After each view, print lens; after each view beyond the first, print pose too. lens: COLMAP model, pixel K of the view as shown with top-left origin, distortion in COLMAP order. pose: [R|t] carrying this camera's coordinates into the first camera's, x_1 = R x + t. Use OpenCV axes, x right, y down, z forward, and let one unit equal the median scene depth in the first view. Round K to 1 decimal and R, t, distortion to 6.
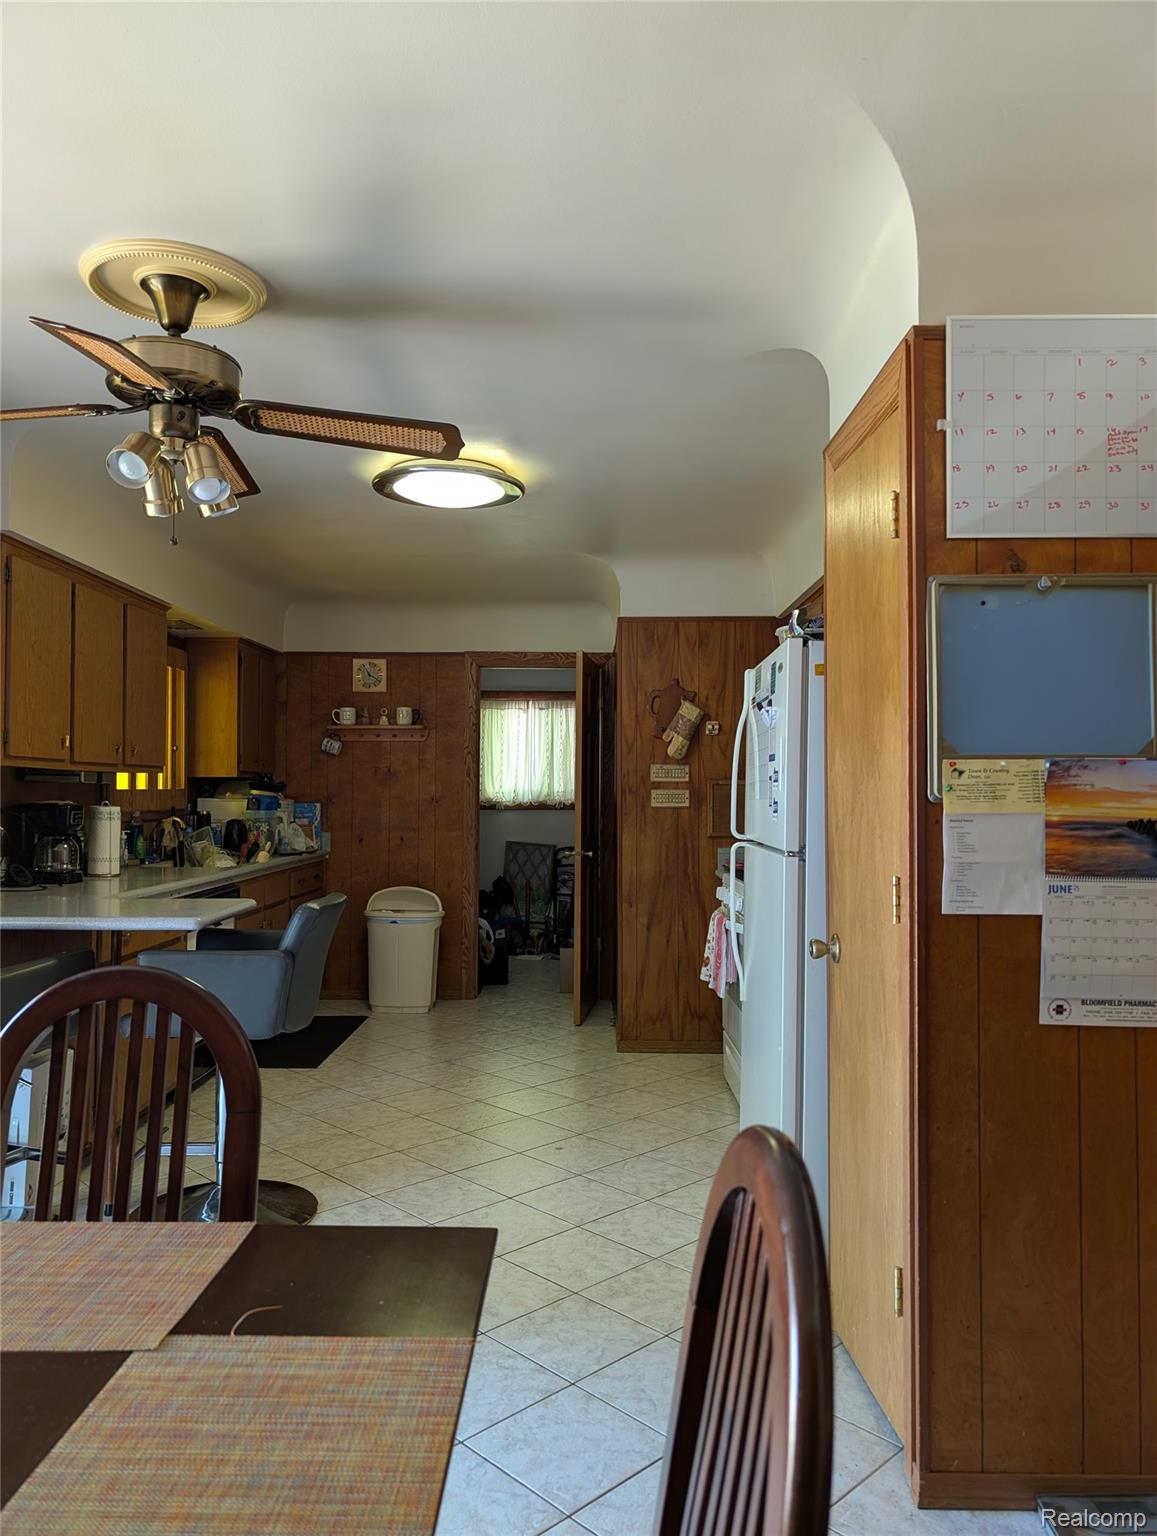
lens RADIAL K [[1069.3, 0, 584.9], [0, 1069.3, 757.9], [0, 0, 1]] dist [0.005913, -0.003083]
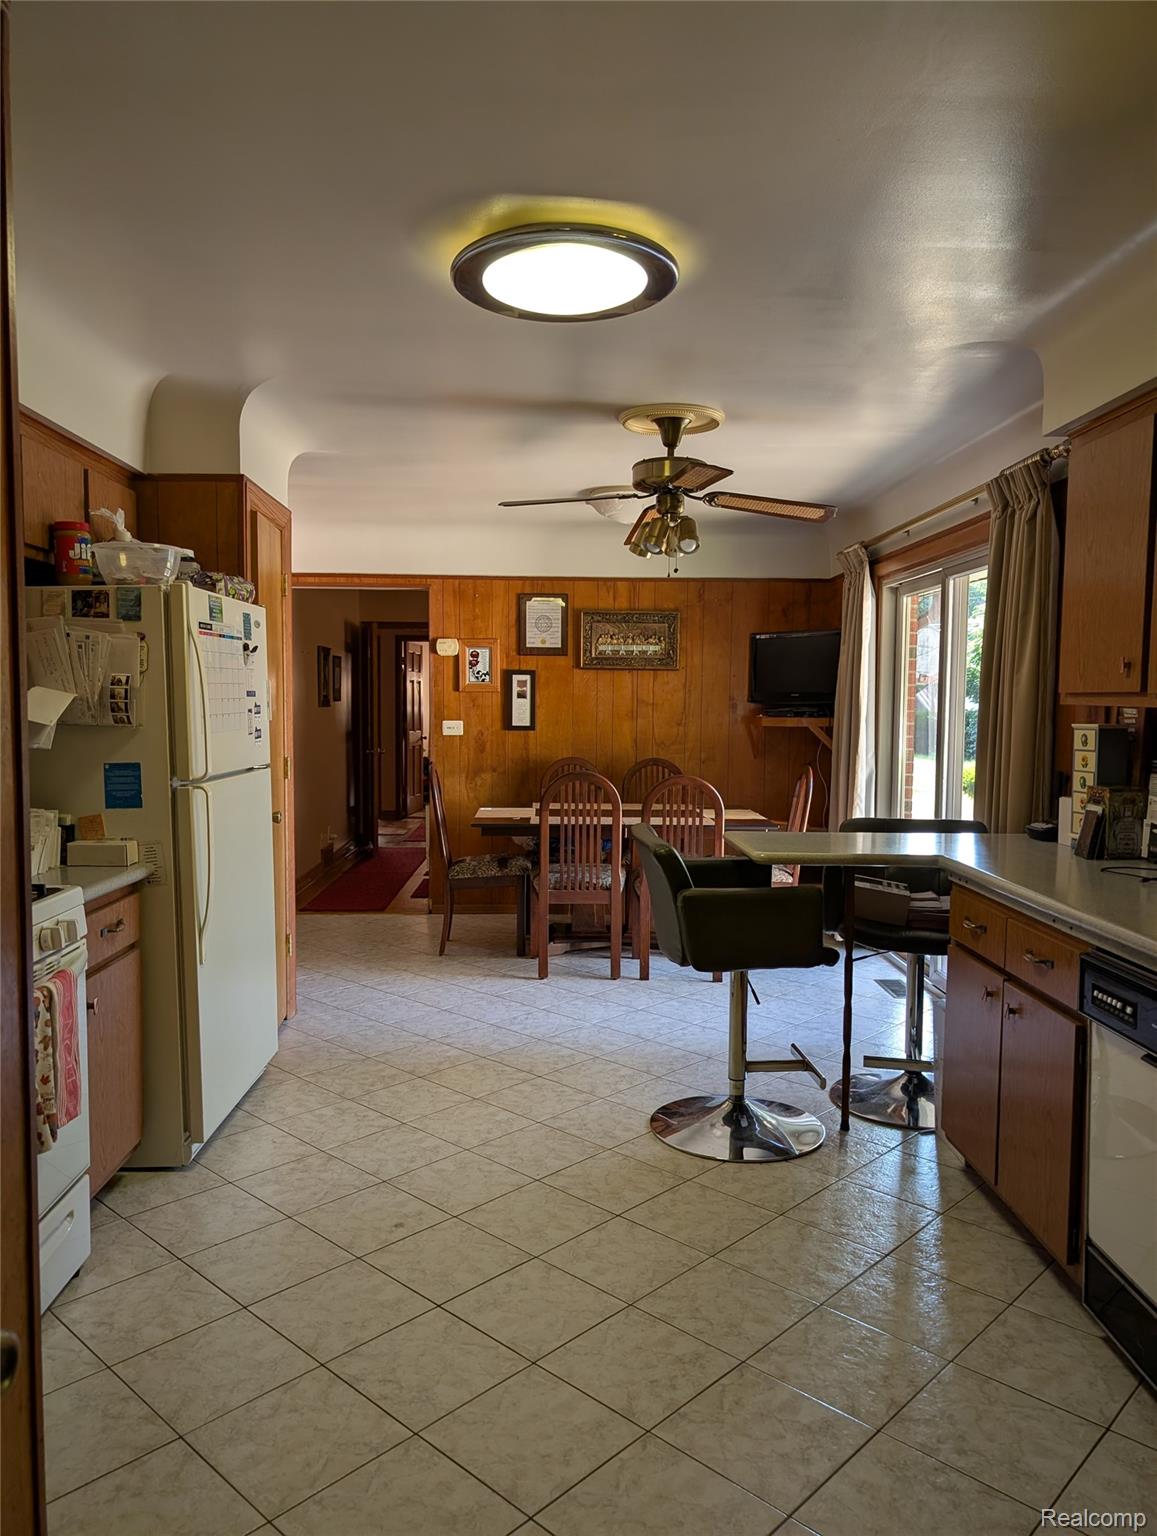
lens RADIAL K [[1069.3, 0, 577.7], [0, 1069.3, 777.3], [0, 0, 1]] dist [0.005913, -0.003083]
pose [[-0.999328, -0.009477, -0.035411, -0.136892], [-0.010712, 0.999335, 0.034864, 0.043673], [0.035058, 0.035220, -0.998765, 2.011614]]
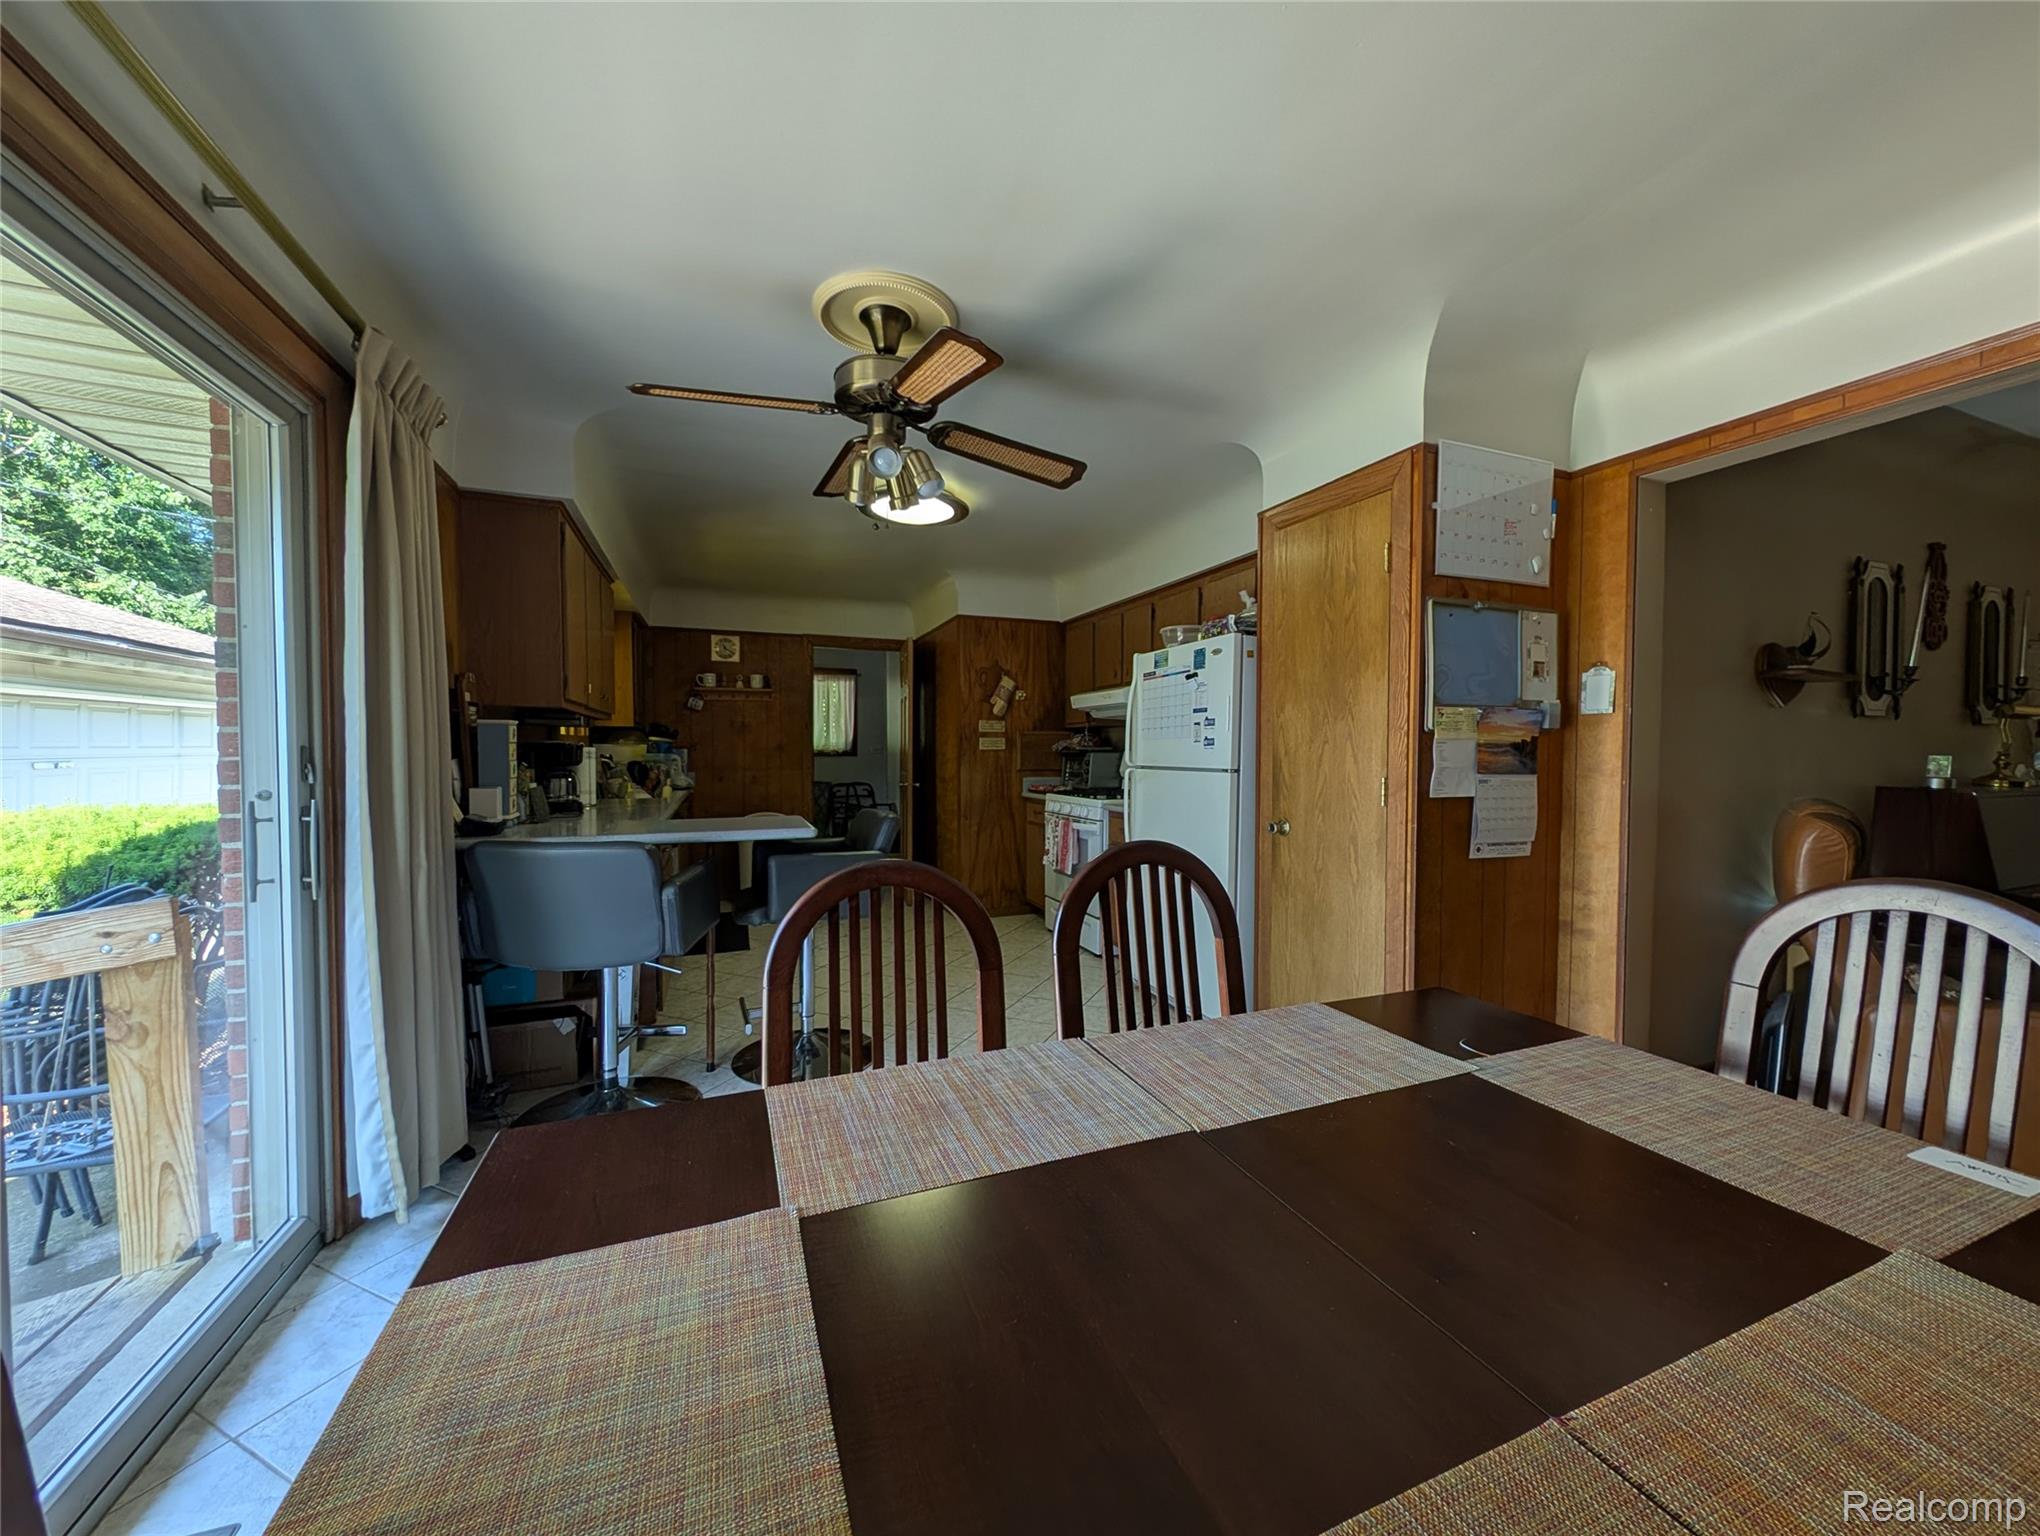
lens RADIAL K [[750.1, 0, 1016.3], [0, 750.1, 760.9], [0, 0, 1]] dist [-0.013074, -0.000321]
pose [[0.930040, -0.005483, 0.367418, -0.422331], [-0.011678, 0.998943, 0.044467, 0.025354], [-0.367274, -0.045647, 0.928992, 0.084503]]
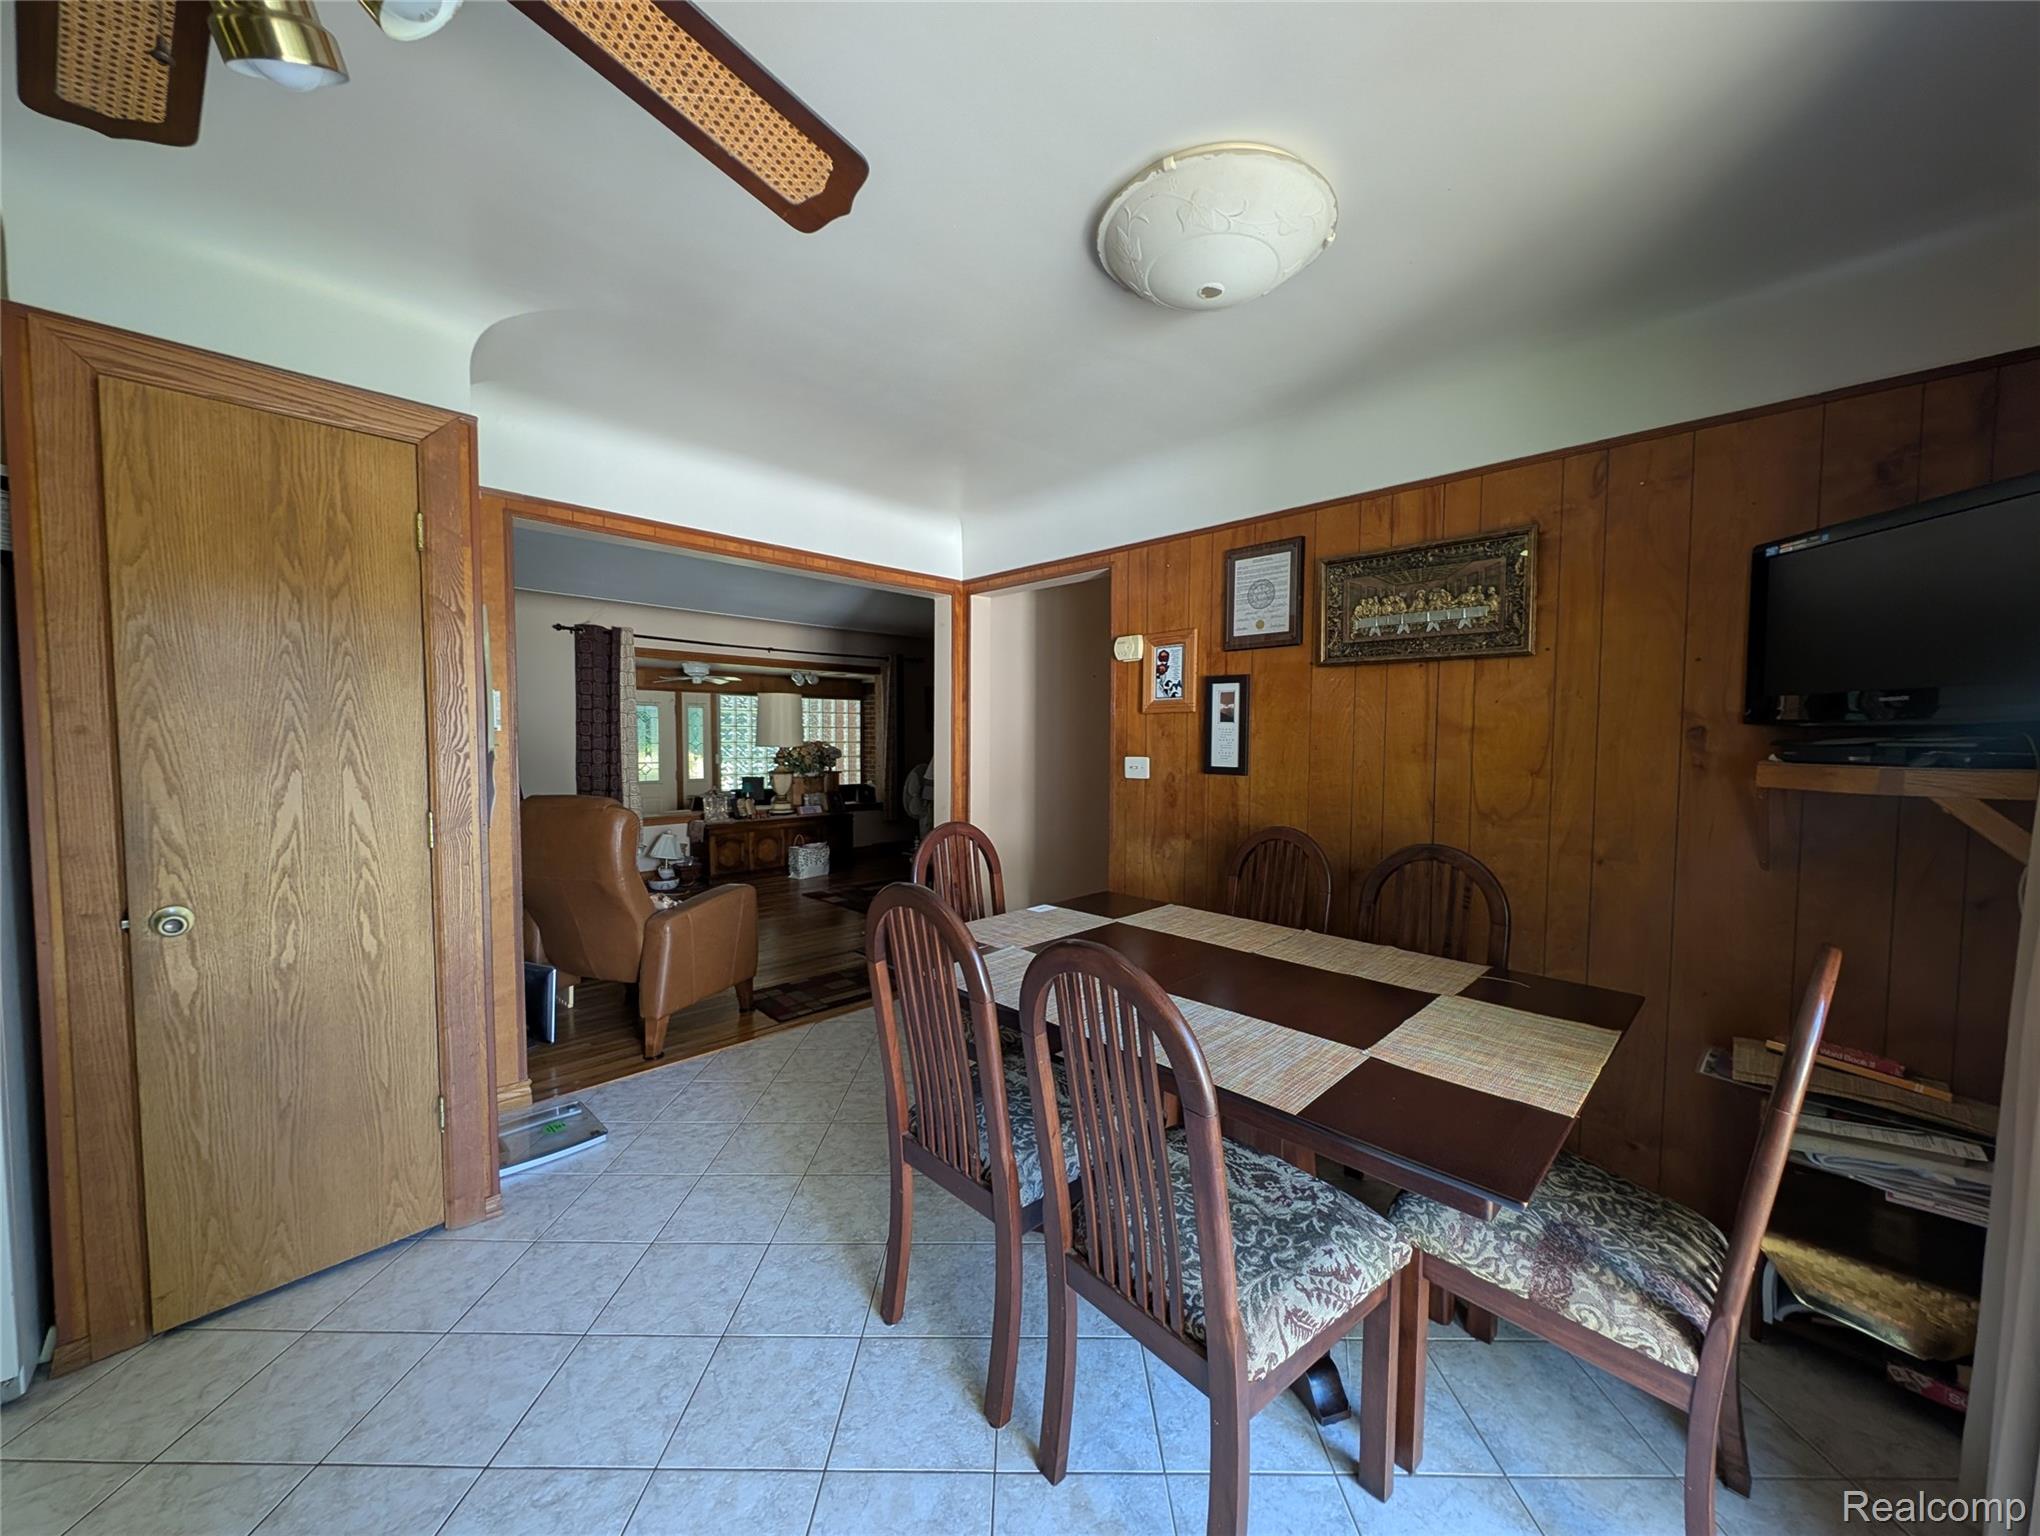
lens RADIAL K [[750.1, 0, 1018.1], [0, 750.1, 761.4], [0, 0, 1]] dist [-0.013074, -0.000321]
pose [[-0.704617, -0.033354, 0.708804, -0.551716], [-0.033208, 0.999350, 0.014014, 0.006571], [-0.708811, -0.013663, -0.705267, 0.733636]]
